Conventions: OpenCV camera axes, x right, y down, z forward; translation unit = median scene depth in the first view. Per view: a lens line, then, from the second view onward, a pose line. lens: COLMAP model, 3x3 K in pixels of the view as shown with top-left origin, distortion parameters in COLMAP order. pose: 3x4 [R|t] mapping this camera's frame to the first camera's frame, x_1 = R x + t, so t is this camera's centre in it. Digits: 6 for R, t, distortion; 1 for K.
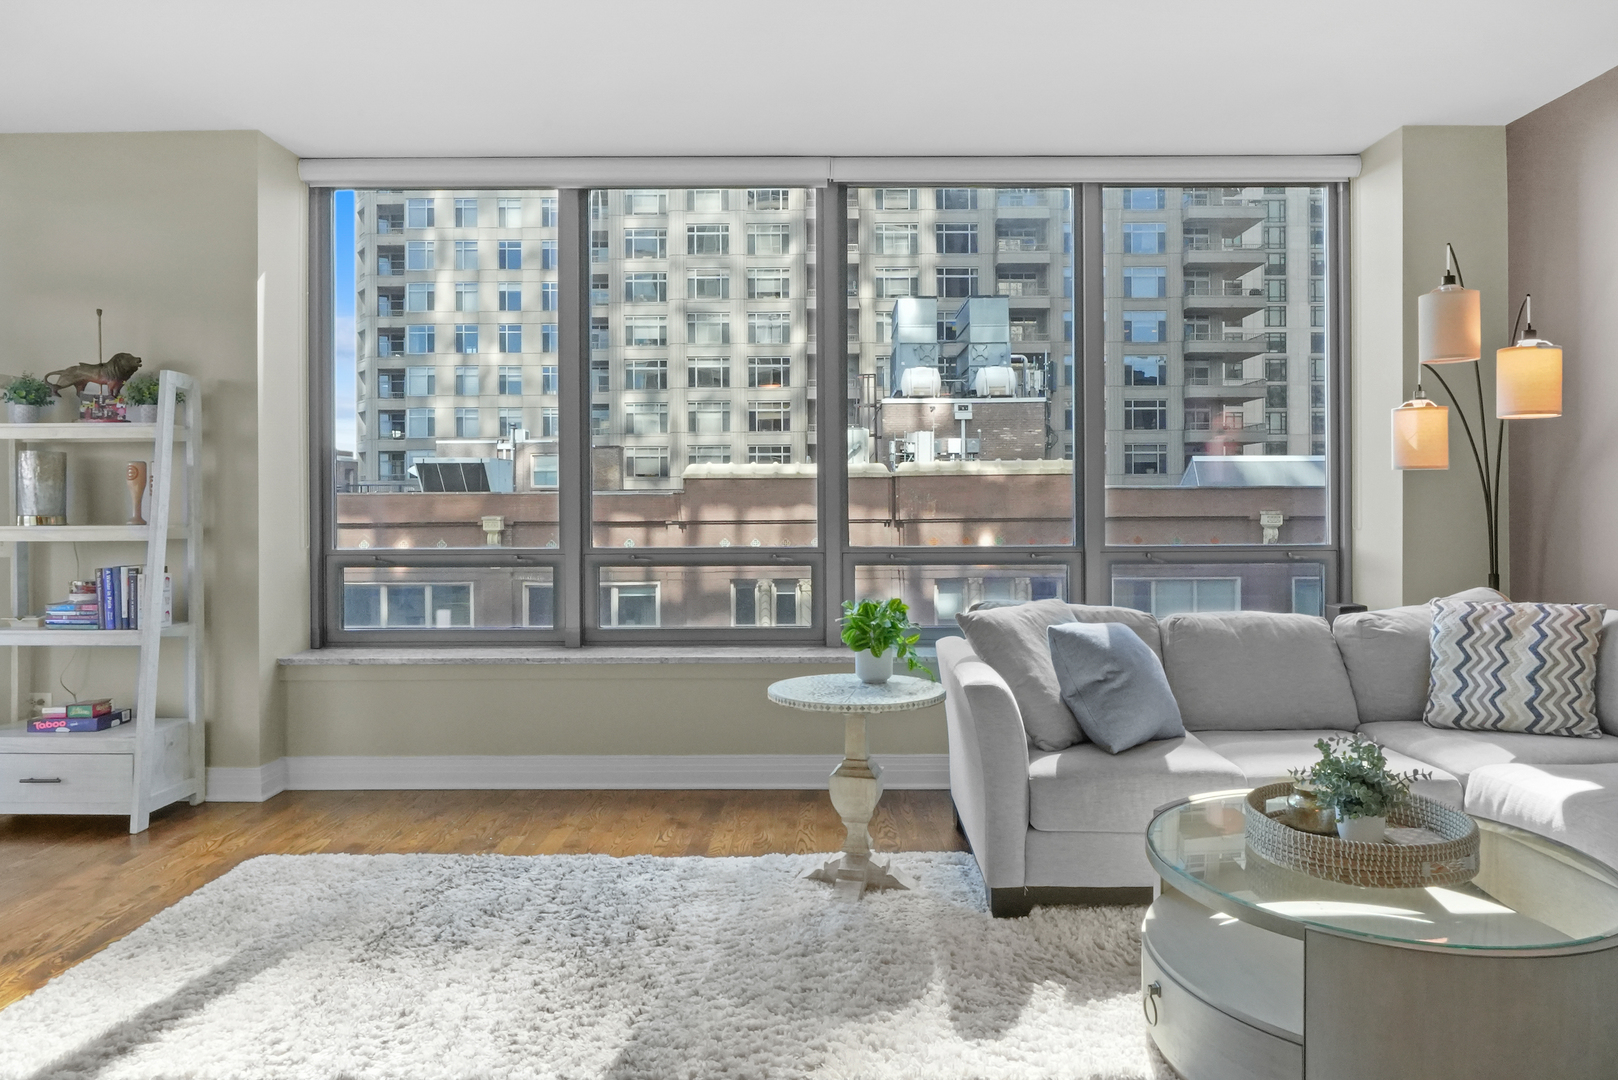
lens RADIAL K [[1004.8, 0, 832.2], [0, 1004.8, 503.8], [0, 0, 1]] dist [-0.008348, -0.001794]
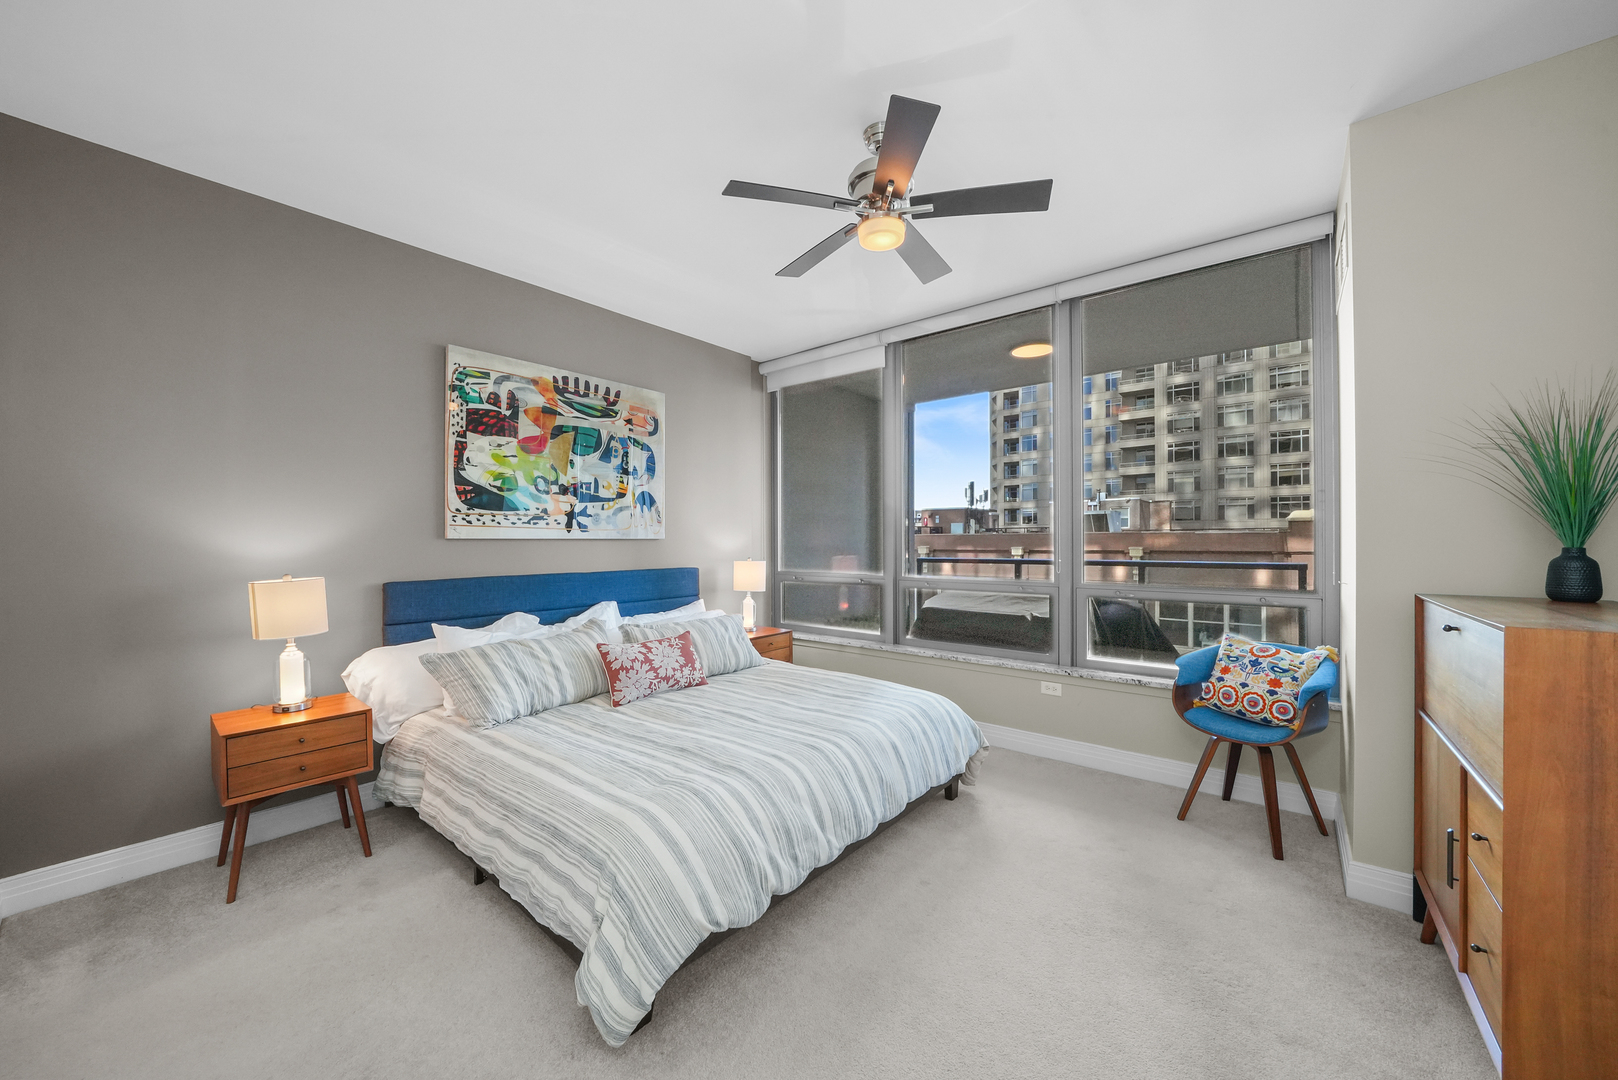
lens RADIAL K [[589.9, 0, 809.0], [0, 589.9, 540.0], [0, 0, 1]] dist [-0.016101, 0.000023]
pose [[0.767102, 0.001209, -0.641524, -0.952973], [0.000094, 0.999998, 0.001996, -0.006422], [0.641525, -0.001591, 0.767100, -0.279814]]
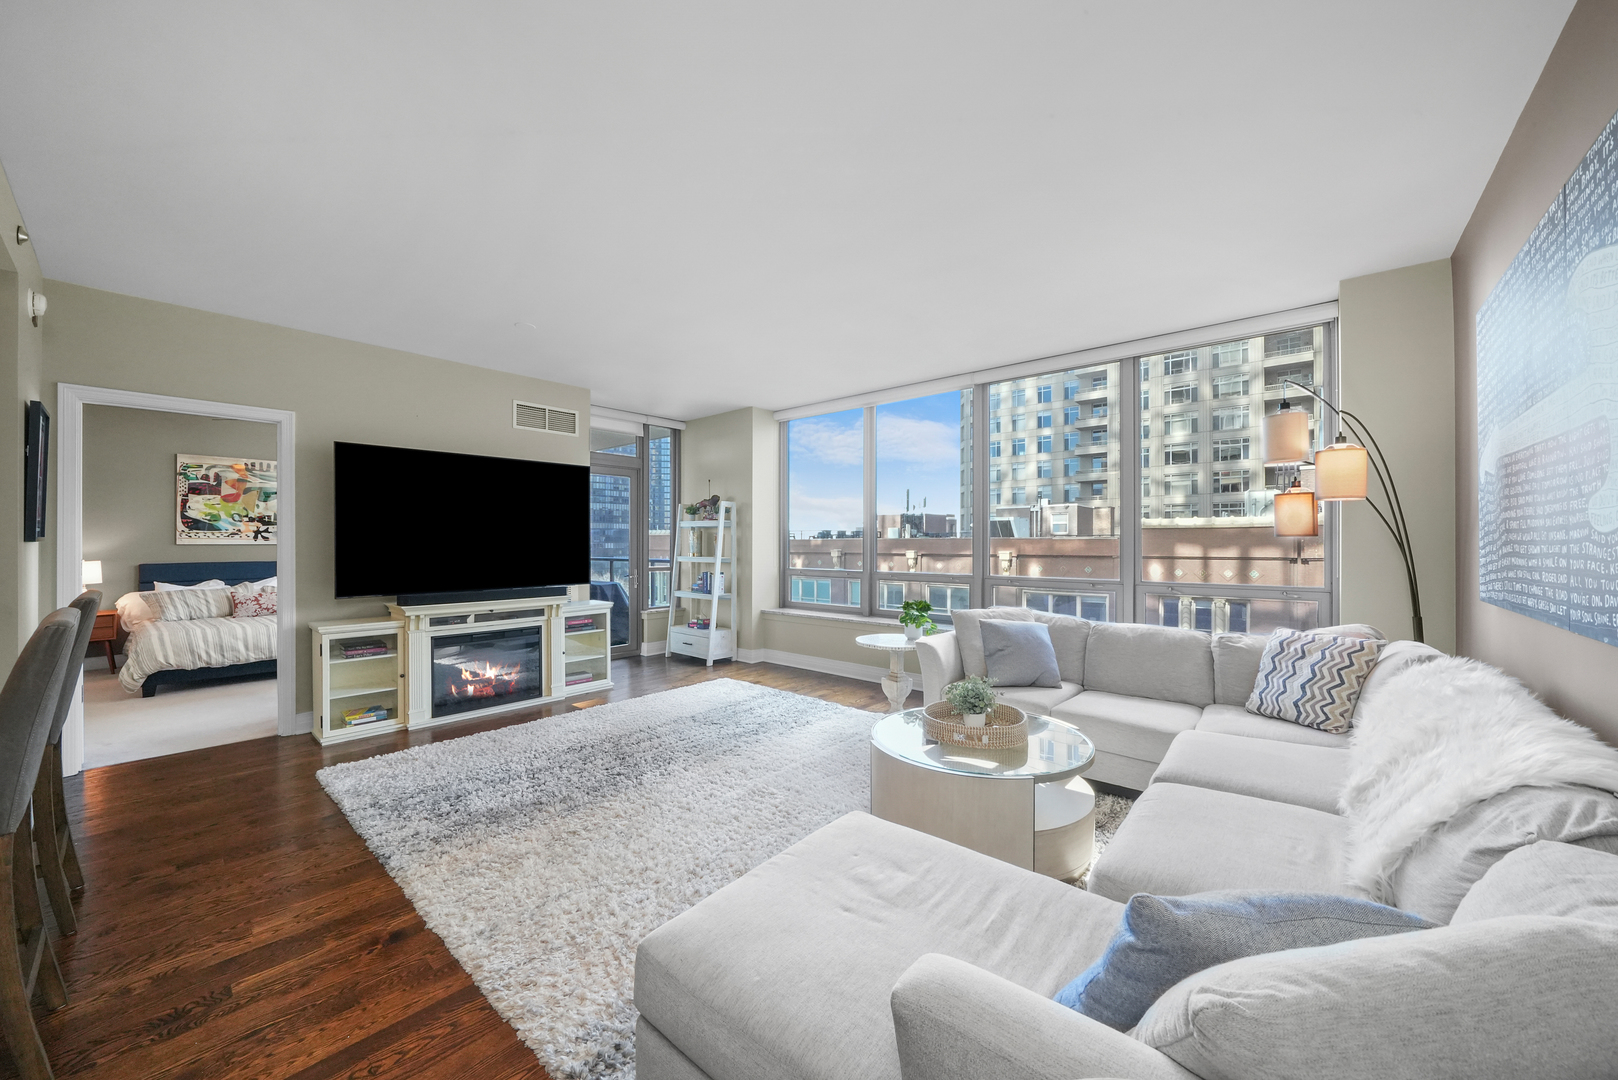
lens RADIAL K [[594.6, 0, 805.9], [0, 594.6, 541.6], [0, 0, 1]] dist [-0.014888, -0.000061]
pose [[0.753281, 0.003769, -0.657688, 0.558723], [-0.004501, 0.999990, 0.000575, -0.022475], [0.657684, 0.002527, 0.753290, -0.075573]]
